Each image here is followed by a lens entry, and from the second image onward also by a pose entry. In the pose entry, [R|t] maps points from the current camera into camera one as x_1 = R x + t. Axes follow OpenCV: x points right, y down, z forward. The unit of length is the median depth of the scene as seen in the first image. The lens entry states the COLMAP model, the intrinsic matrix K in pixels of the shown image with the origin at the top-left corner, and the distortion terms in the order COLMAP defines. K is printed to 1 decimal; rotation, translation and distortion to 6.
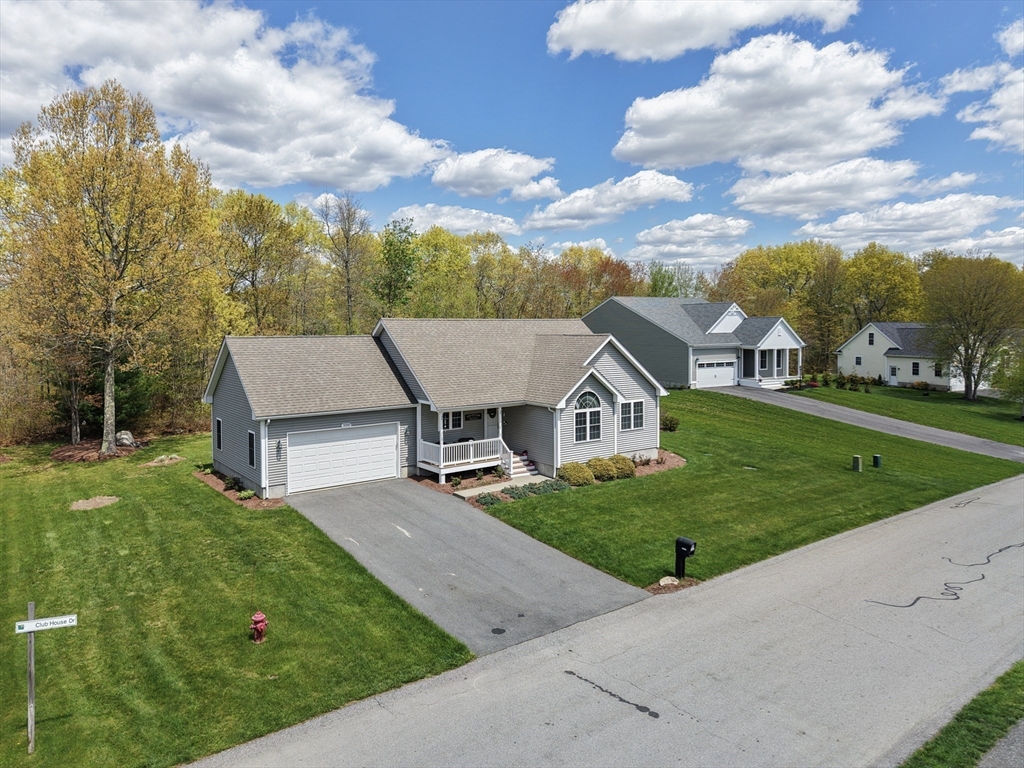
lens RADIAL K [[691.5, 0, 520.7], [0, 691.5, 390.4], [0, 0, 1]] dist [0.012009, -0.008782]
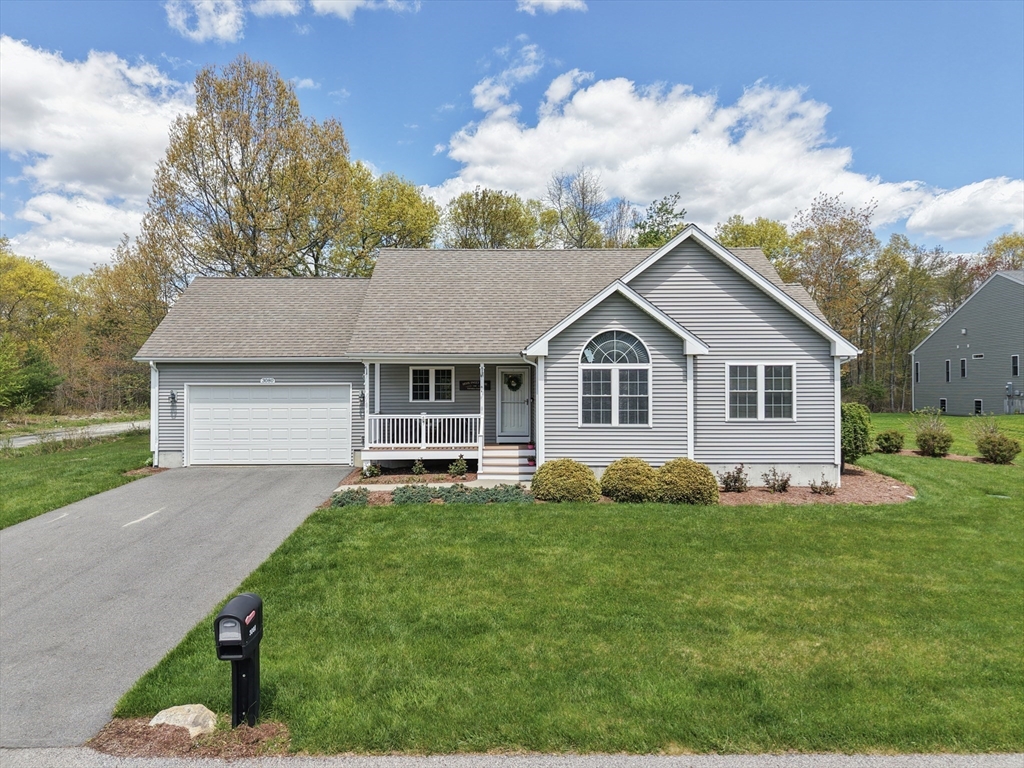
lens RADIAL K [[691.5, 0, 506.3], [0, 691.5, 355.6], [0, 0, 1]] dist [0.012009, -0.008782]
pose [[0.796059, -0.029928, -0.604479, 0.323548], [-0.055853, 0.990882, -0.122614, 0.083391], [0.602636, 0.131370, 0.787129, 0.490513]]
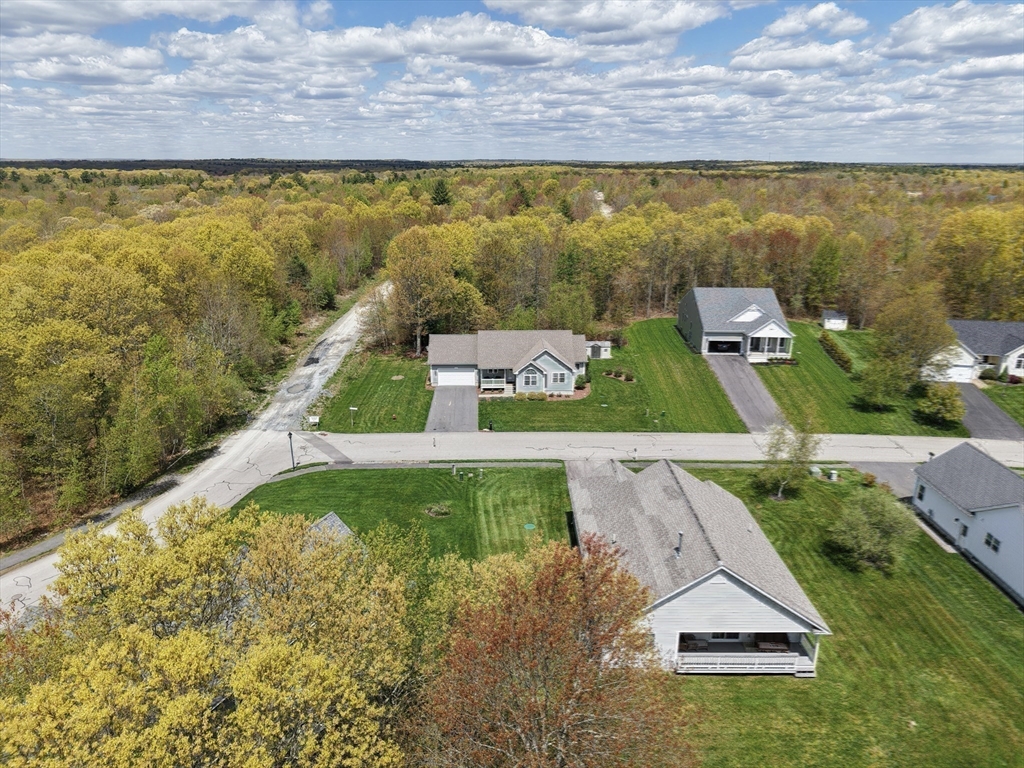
lens RADIAL K [[691.5, 0, 520.2], [0, 691.5, 385.8], [0, 0, 1]] dist [0.012009, -0.008782]
pose [[0.812625, 0.183159, -0.553257, 1.503846], [-0.060955, 0.970835, 0.231871, -0.533889], [0.579590, -0.154700, 0.800089, -1.189941]]
